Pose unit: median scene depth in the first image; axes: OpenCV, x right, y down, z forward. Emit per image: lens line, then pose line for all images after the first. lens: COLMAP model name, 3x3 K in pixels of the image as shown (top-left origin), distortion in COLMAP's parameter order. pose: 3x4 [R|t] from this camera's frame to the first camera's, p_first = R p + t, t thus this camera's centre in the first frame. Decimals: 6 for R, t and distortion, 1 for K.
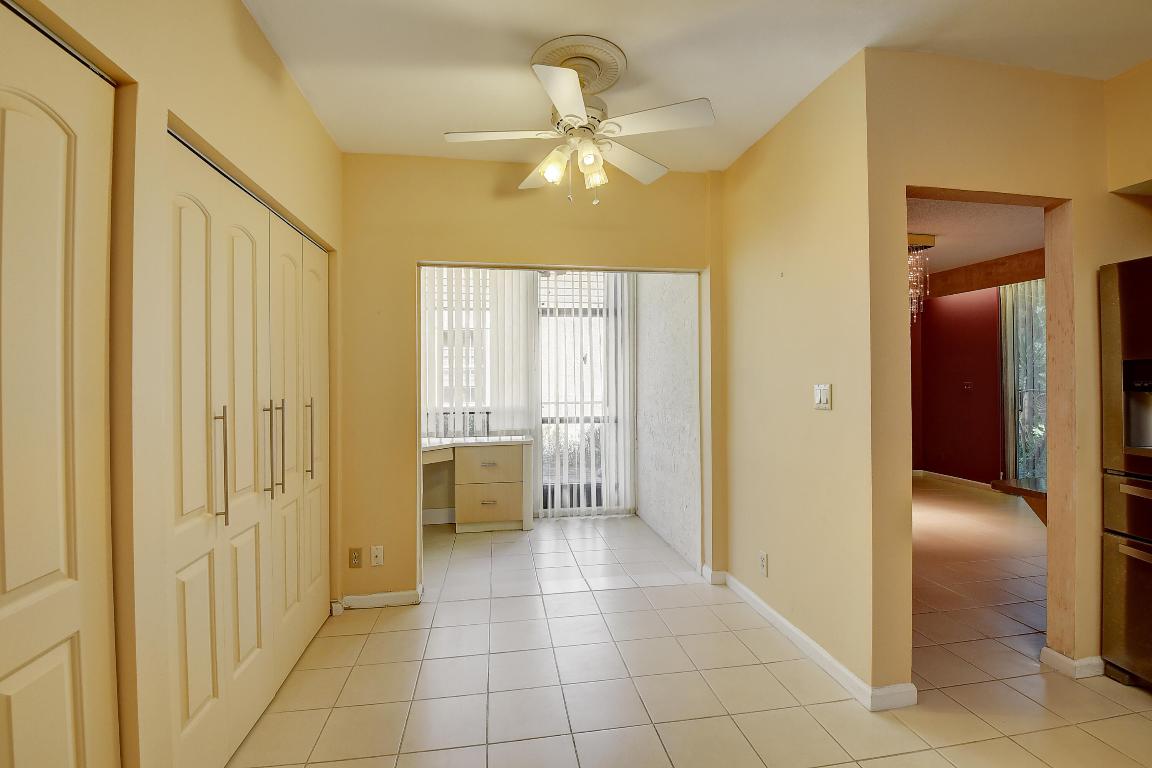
lens RADIAL K [[524.1, 0, 577.4], [0, 524.1, 378.5], [0, 0, 1]] dist [0.000252, -0.000337]
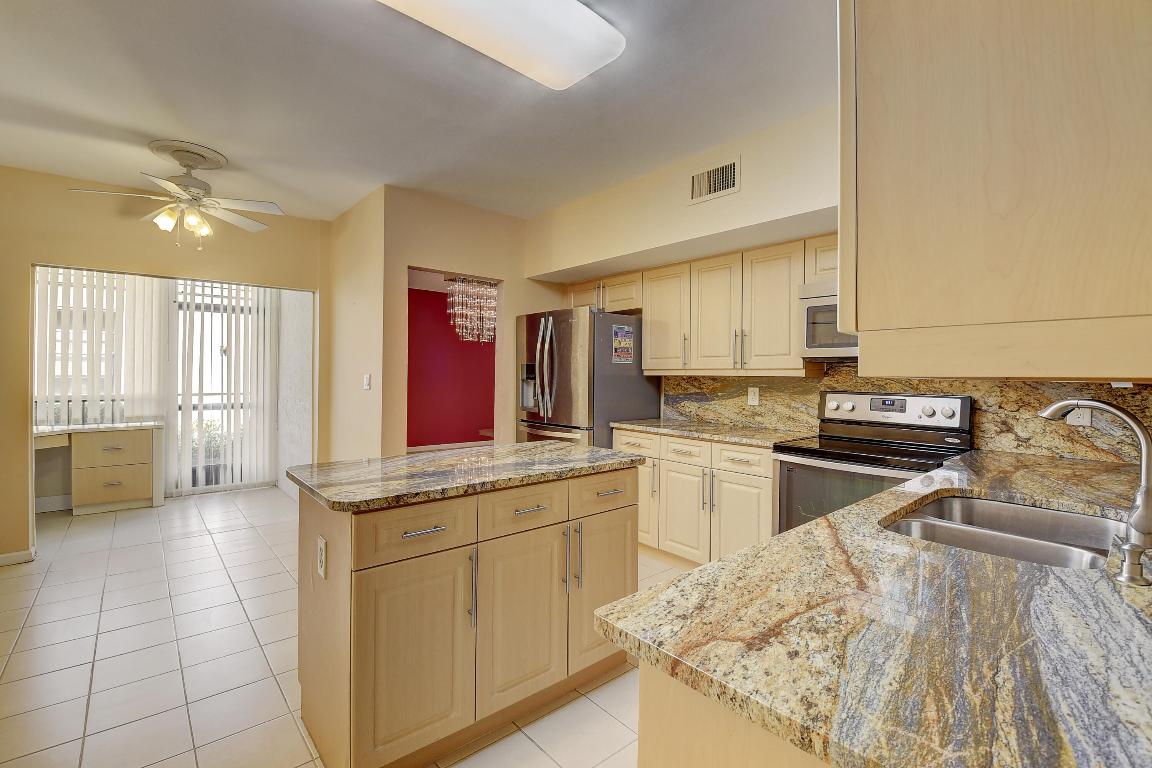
lens RADIAL K [[514.9, 0, 576.2], [0, 514.9, 372.5], [0, 0, 1]] dist [0.002494, -0.018152]
pose [[0.851484, 0.010875, 0.524268, 0.101763], [-0.012665, 0.999920, -0.000172, -0.002583], [-0.524228, -0.006493, 0.851553, -0.427835]]
